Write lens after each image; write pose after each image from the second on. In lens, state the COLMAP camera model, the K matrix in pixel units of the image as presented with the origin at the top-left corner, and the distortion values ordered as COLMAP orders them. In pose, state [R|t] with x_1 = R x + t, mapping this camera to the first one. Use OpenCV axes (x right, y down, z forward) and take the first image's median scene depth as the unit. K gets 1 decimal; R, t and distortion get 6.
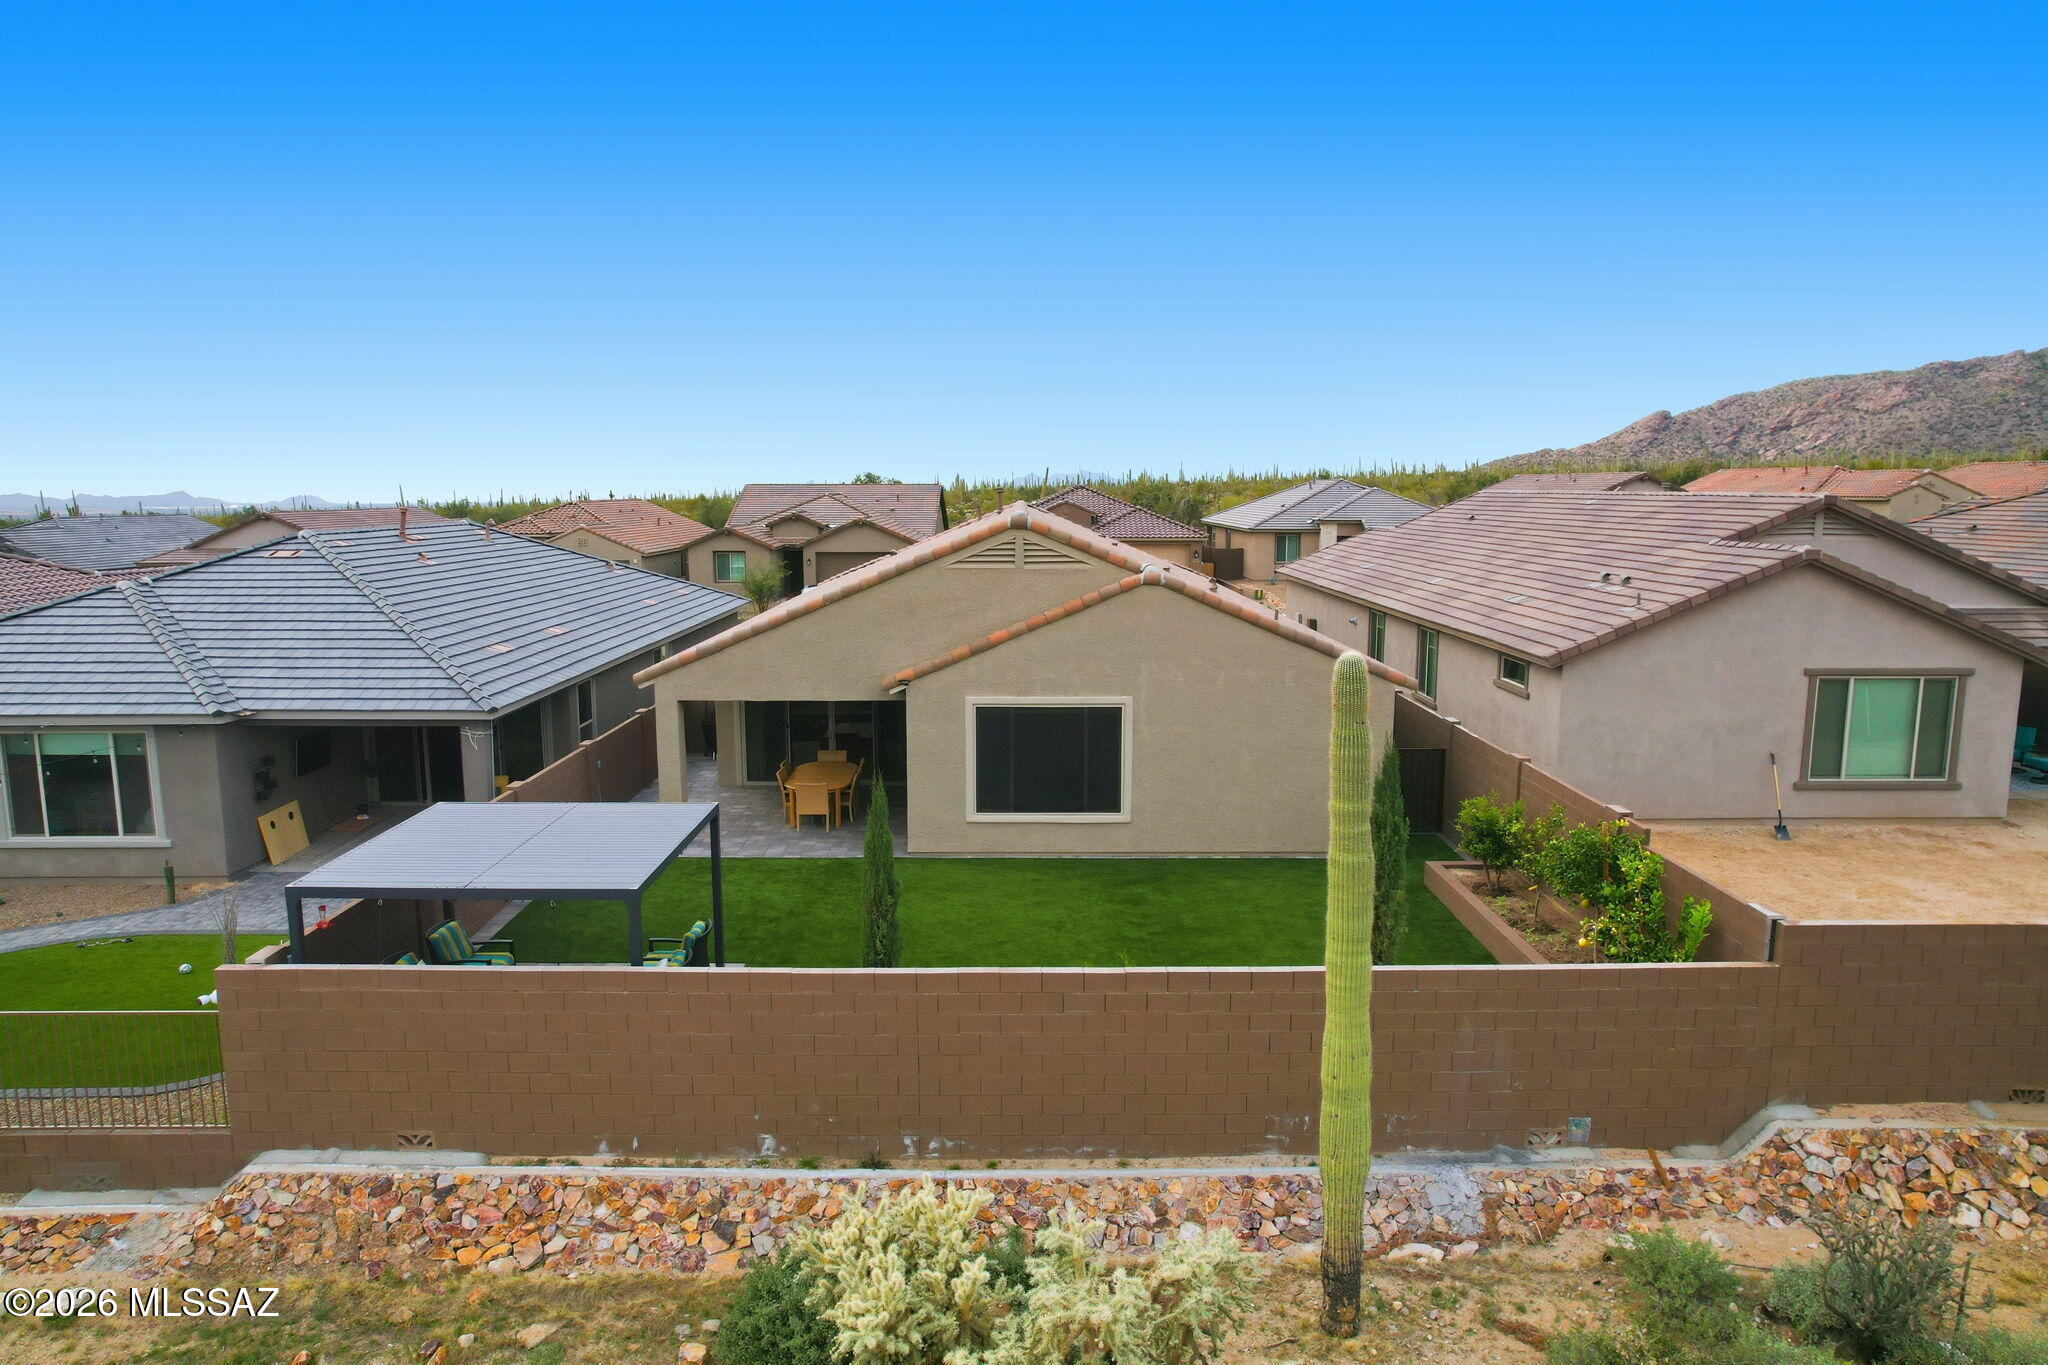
lens RADIAL K [[1304.1, 0, 1018.1], [0, 1304.1, 691.4], [0, 0, 1]] dist [-0.035635, 0.024995]
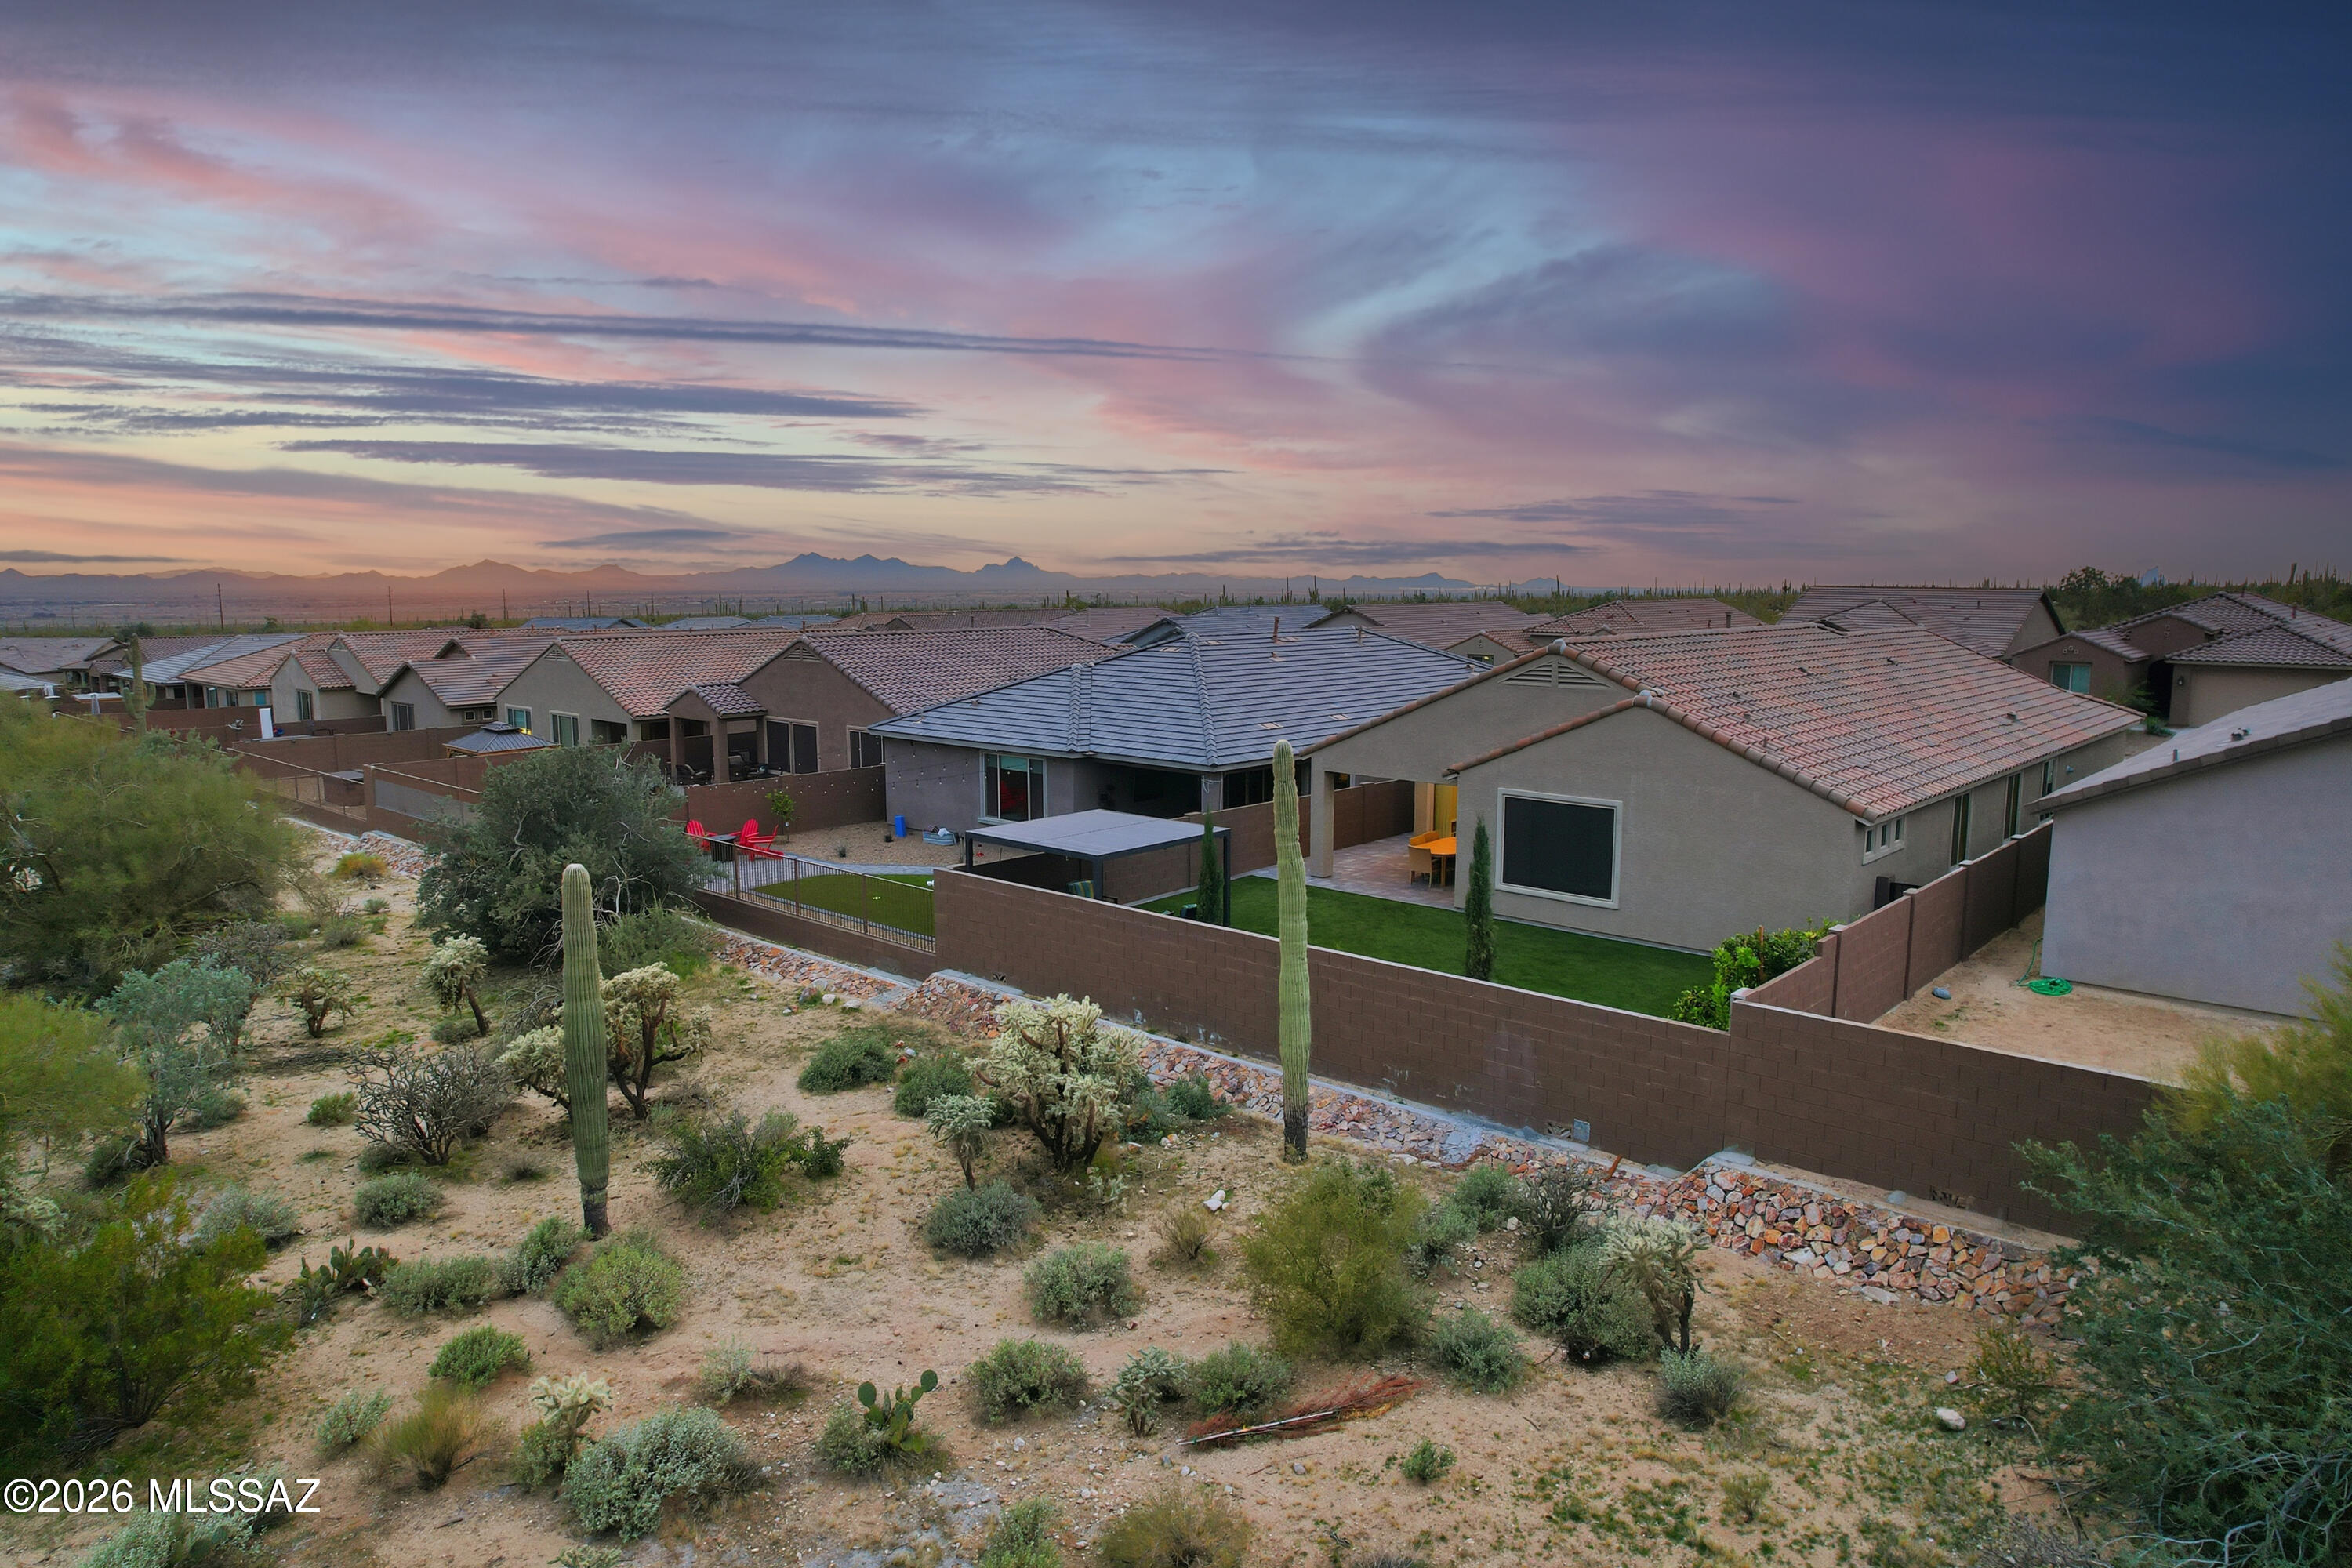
lens RADIAL K [[1495.6, 0, 1170.2], [0, 1495.6, 774.3], [0, 0, 1]] dist [0.003384, 0.000831]
pose [[0.736101, 0.090839, -0.670749, 0.693054], [-0.101587, 0.994556, 0.023208, -0.009928], [0.669206, 0.051056, 0.741321, -0.270384]]
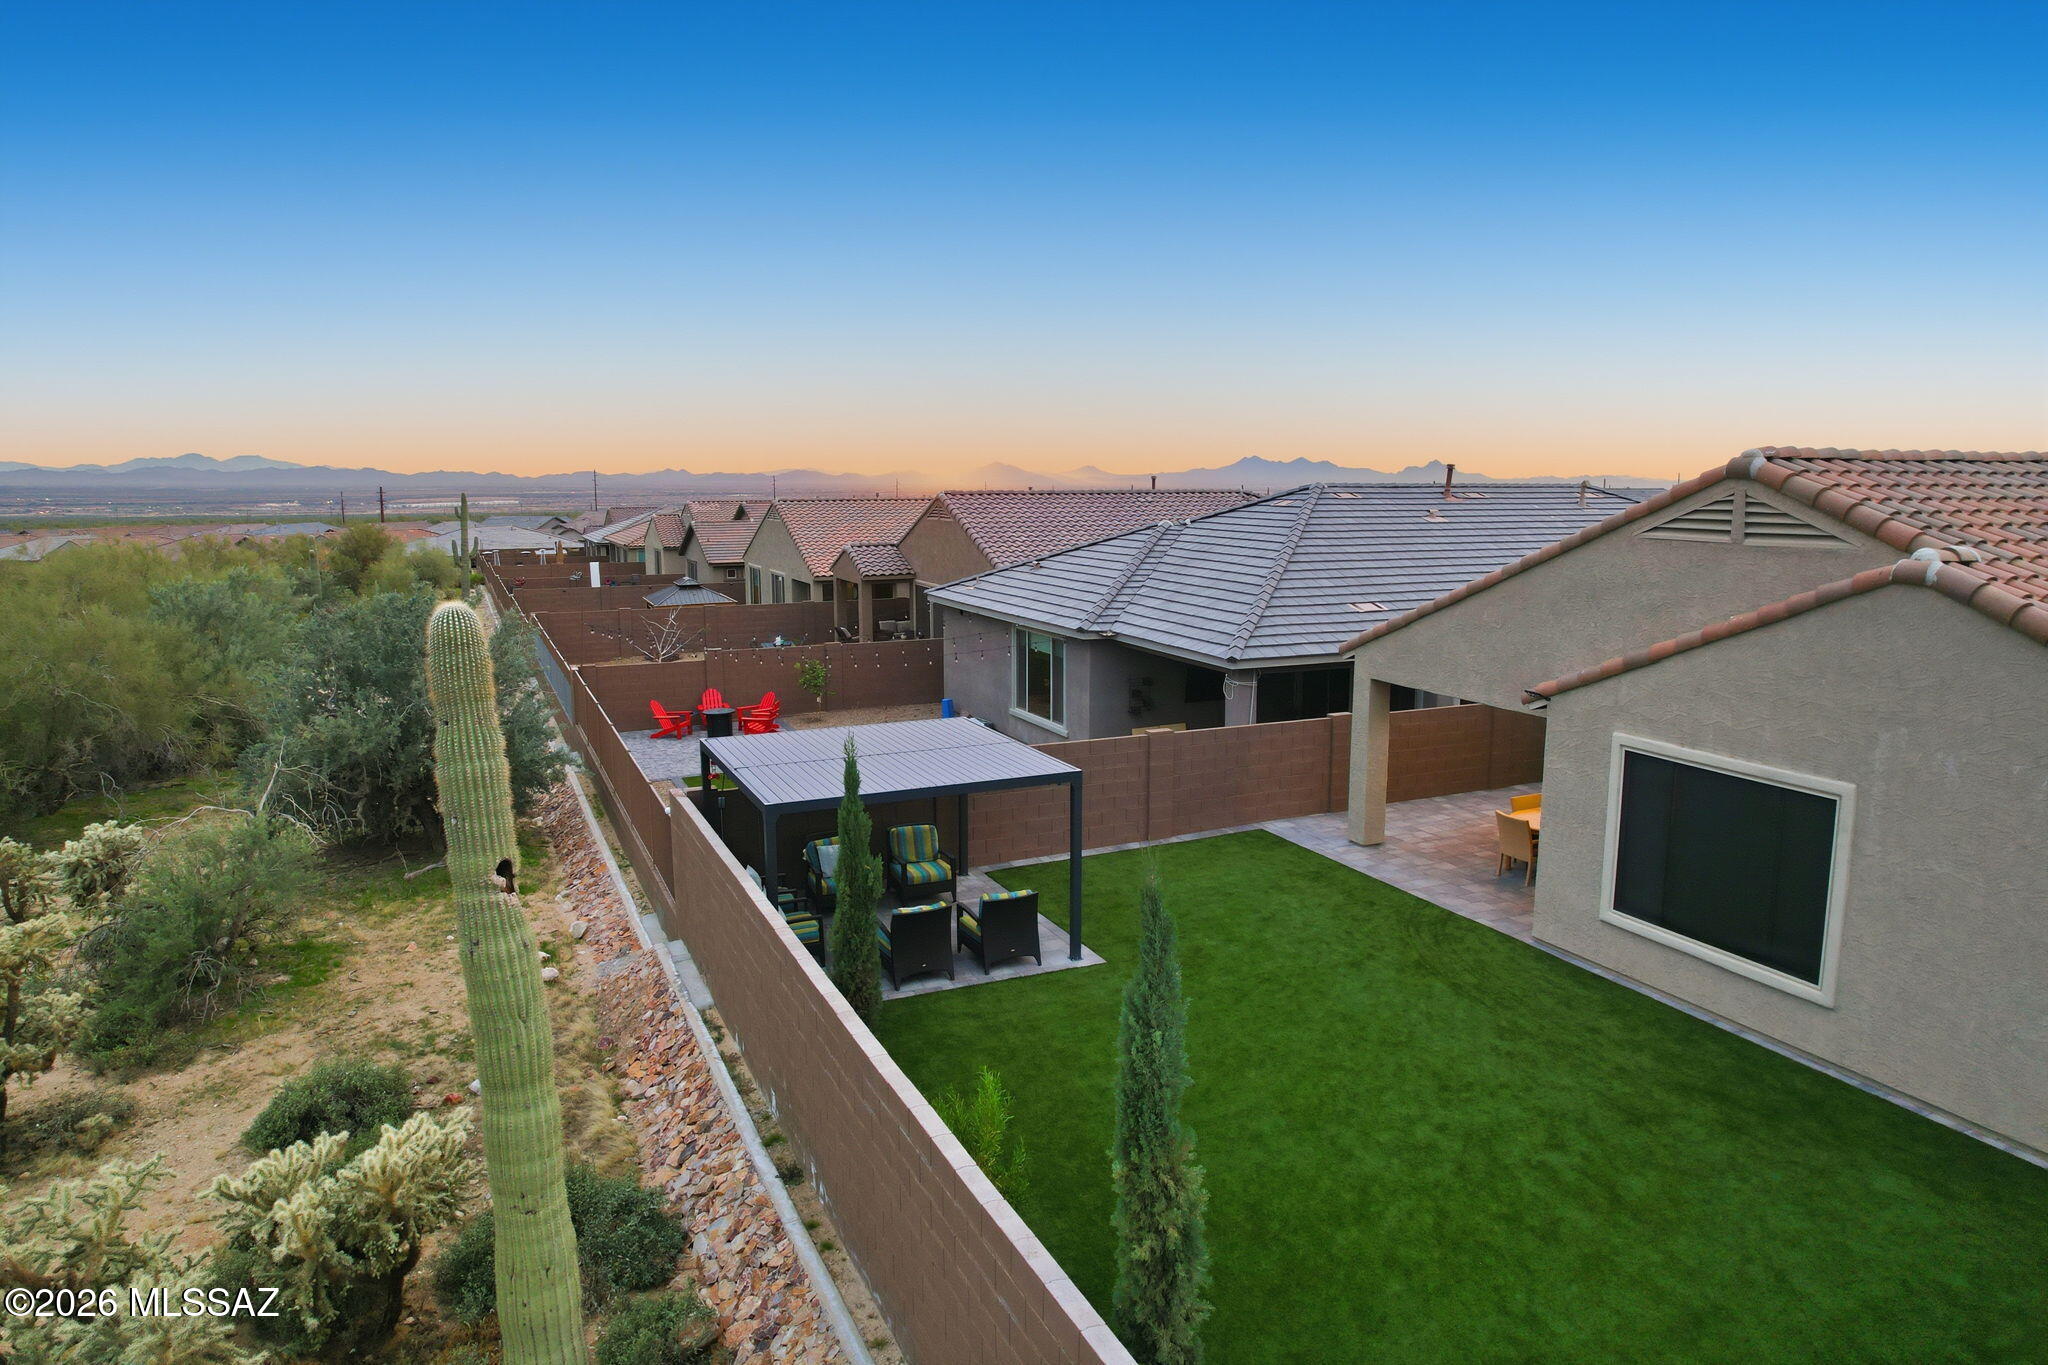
lens RADIAL K [[1304.1, 0, 1031.7], [0, 1304.1, 677.0], [0, 0, 1]] dist [-0.035635, 0.024995]
pose [[0.413375, 0.141657, -0.899475, 0.429723], [-0.136967, 0.986259, 0.092378, -0.044156], [0.900201, 0.085012, 0.427097, 0.456689]]
